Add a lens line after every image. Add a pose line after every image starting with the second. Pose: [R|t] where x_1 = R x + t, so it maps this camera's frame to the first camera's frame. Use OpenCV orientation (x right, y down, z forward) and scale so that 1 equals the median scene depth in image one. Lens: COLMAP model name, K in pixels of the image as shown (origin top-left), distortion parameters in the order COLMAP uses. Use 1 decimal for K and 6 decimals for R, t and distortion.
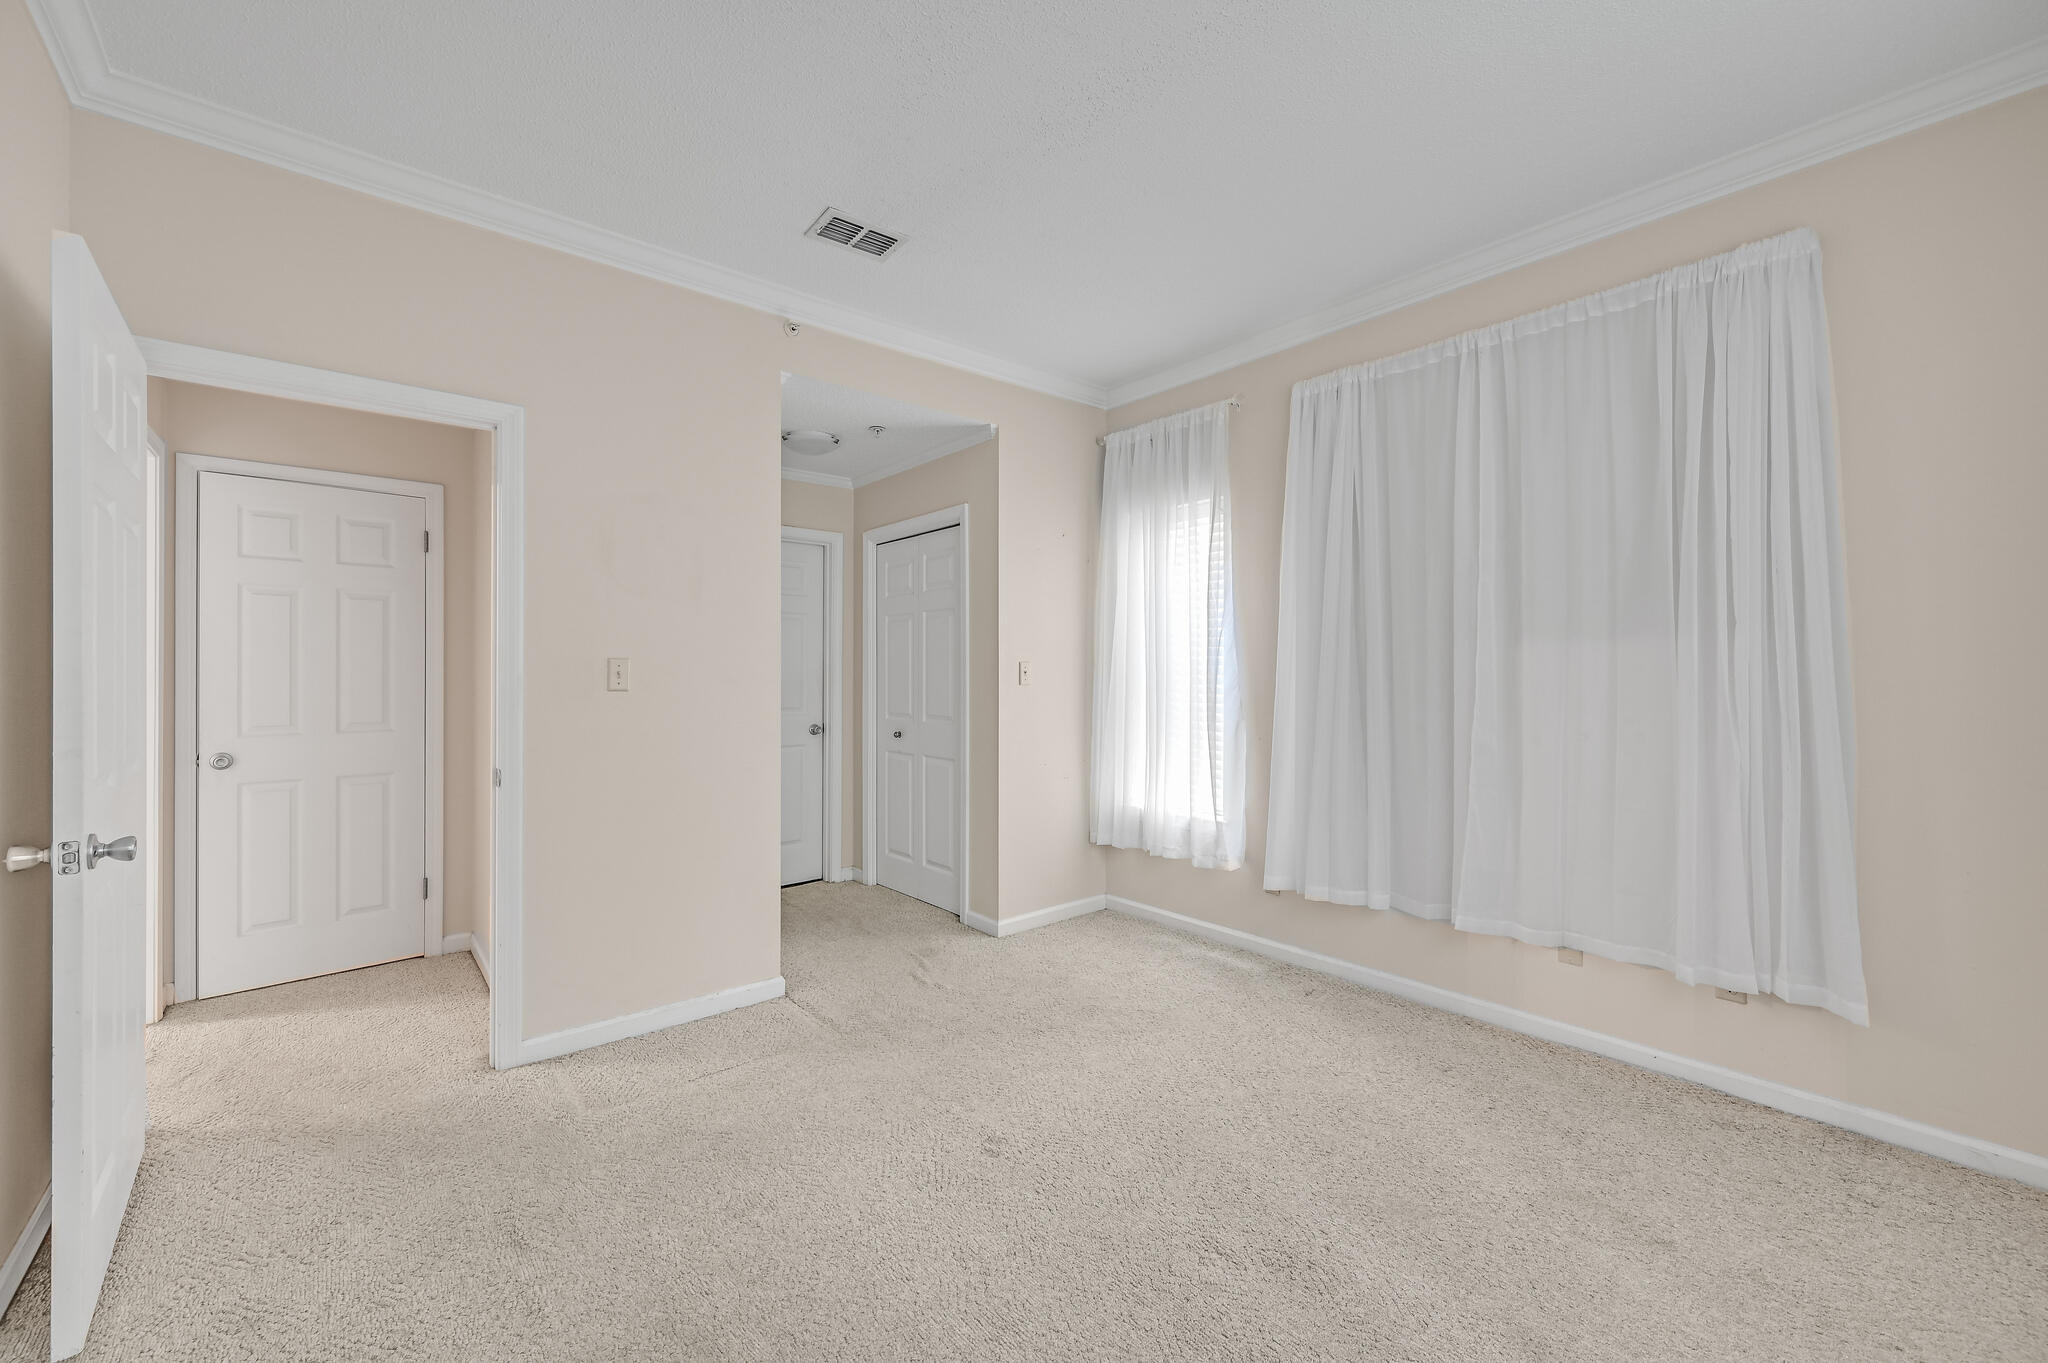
lens RADIAL K [[824.9, 0, 1024.0], [0, 824.9, 681.5], [0, 0, 1]] dist [0.000557, -0.000097]
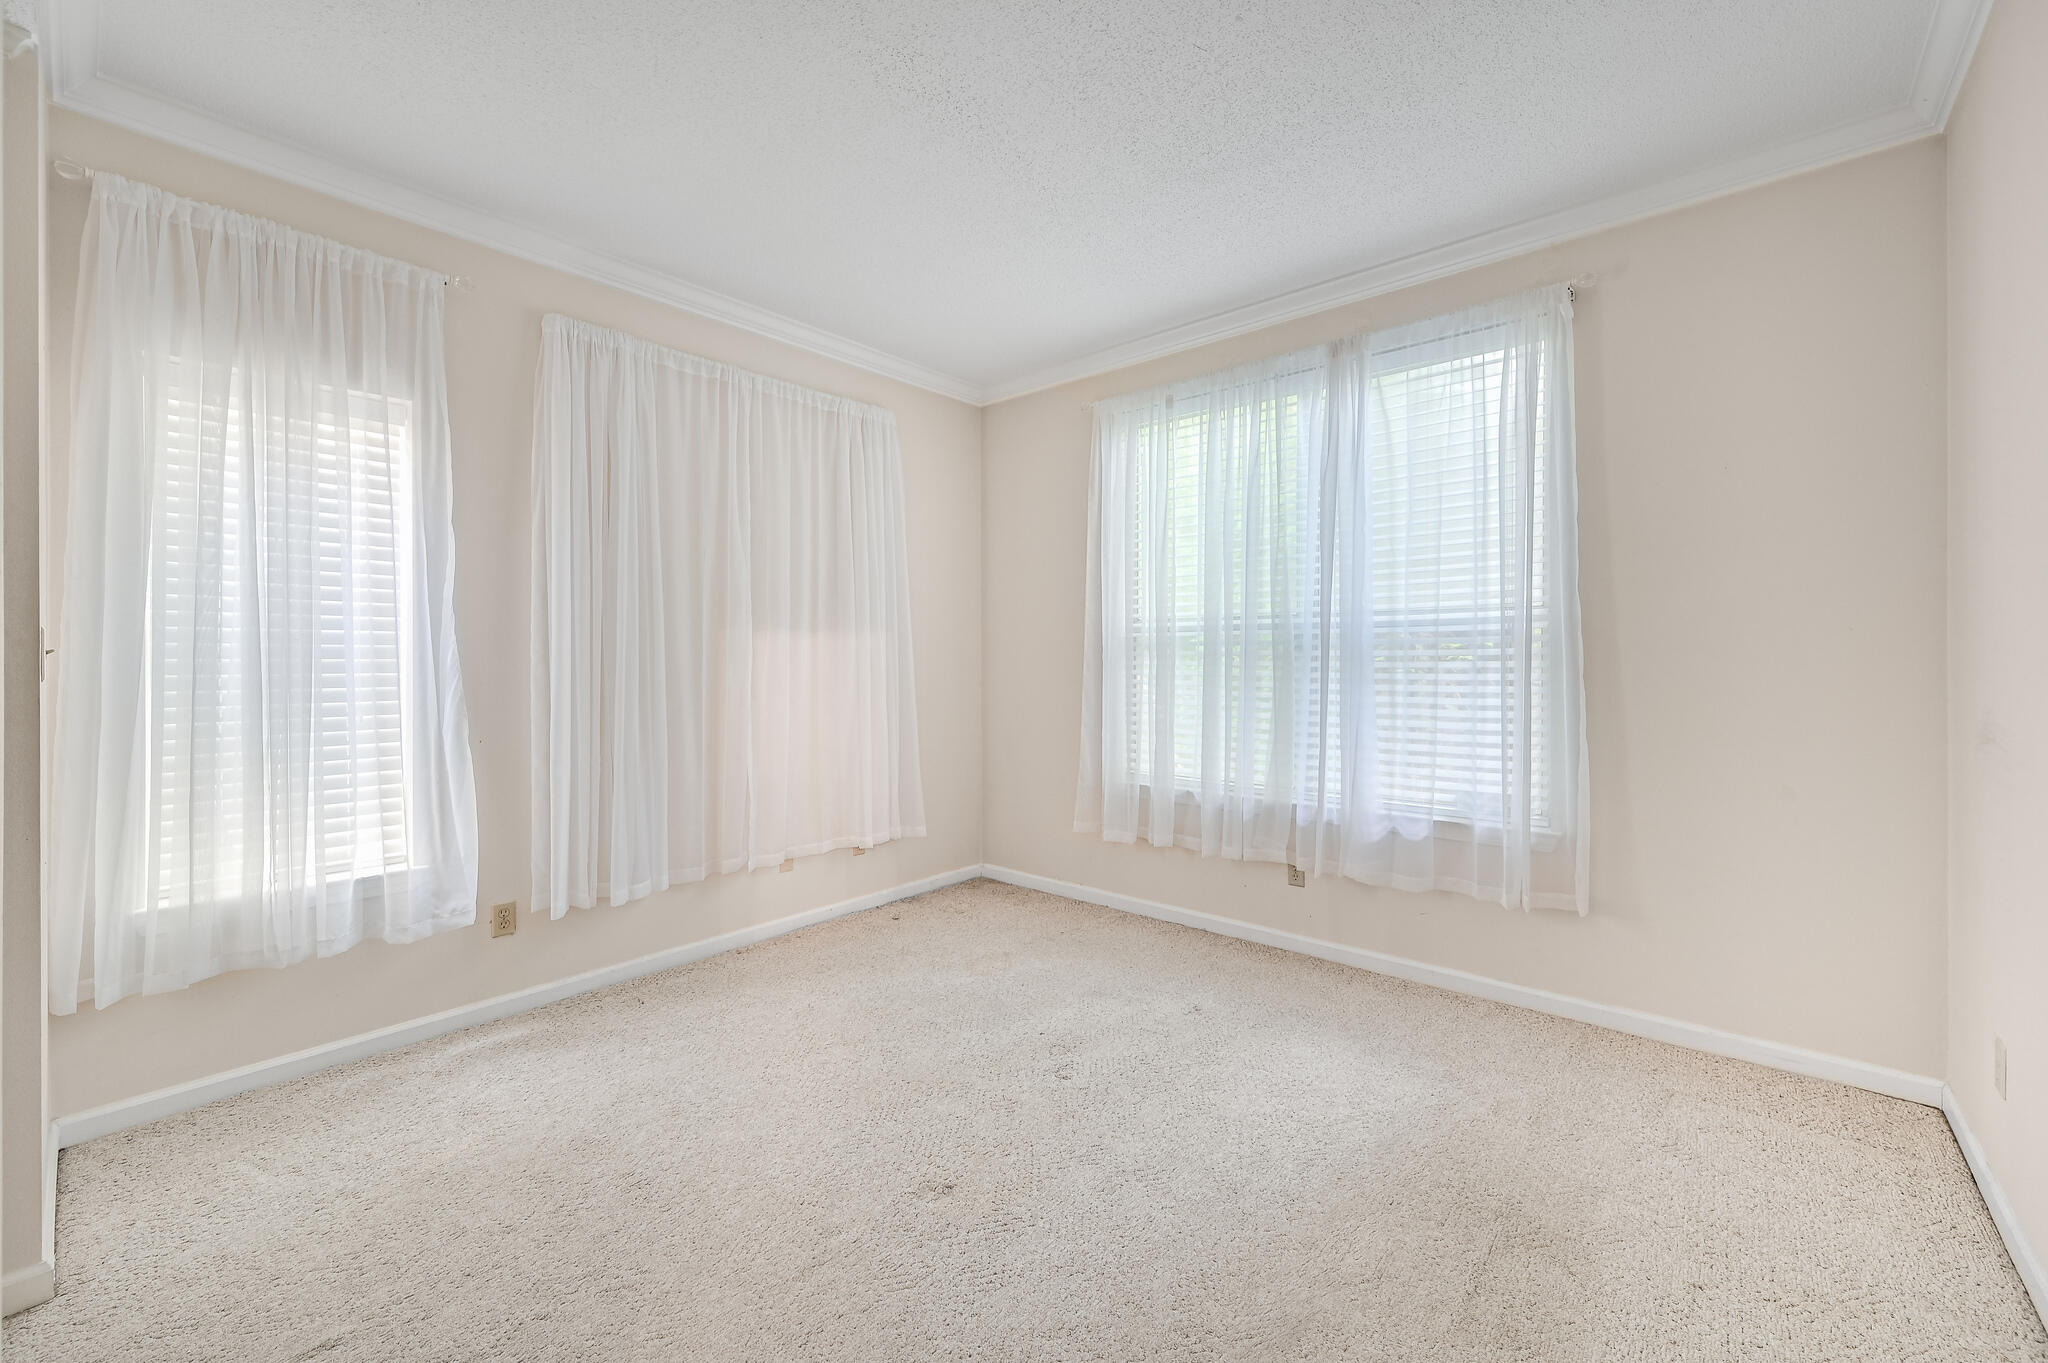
lens RADIAL K [[828.4, 0, 1021.6], [0, 828.4, 658.8], [0, 0, 1]] dist [0.000324, -0.000006]
pose [[-0.164964, 0.001053, 0.986299, -0.643016], [0.012523, 0.999921, 0.001027, -0.001301], [-0.986220, 0.012521, -0.164965, 0.732037]]
